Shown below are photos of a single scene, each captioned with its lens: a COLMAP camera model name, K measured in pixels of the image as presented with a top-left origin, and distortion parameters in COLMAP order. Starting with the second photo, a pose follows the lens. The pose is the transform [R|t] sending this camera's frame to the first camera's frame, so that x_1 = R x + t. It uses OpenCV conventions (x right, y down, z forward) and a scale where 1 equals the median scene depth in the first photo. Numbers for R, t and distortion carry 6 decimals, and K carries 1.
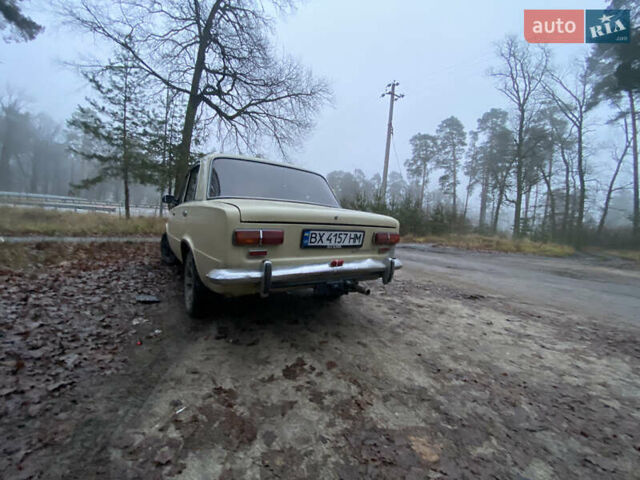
lens RADIAL K [[265.9, 0, 320.4], [0, 265.9, 240.8], [0, 0, 1]] dist [0.017130, -0.021126]
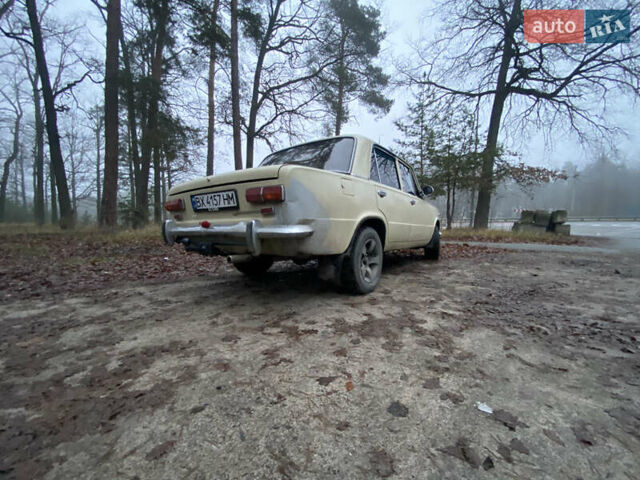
lens RADIAL K [[265.9, 0, 320.4], [0, 265.9, 240.8], [0, 0, 1]] dist [0.017130, -0.021126]
pose [[0.336070, -0.014726, -0.941722, 1.102869], [-0.050881, 0.998134, -0.033766, 0.149704], [0.940462, 0.059264, 0.334694, 1.003716]]
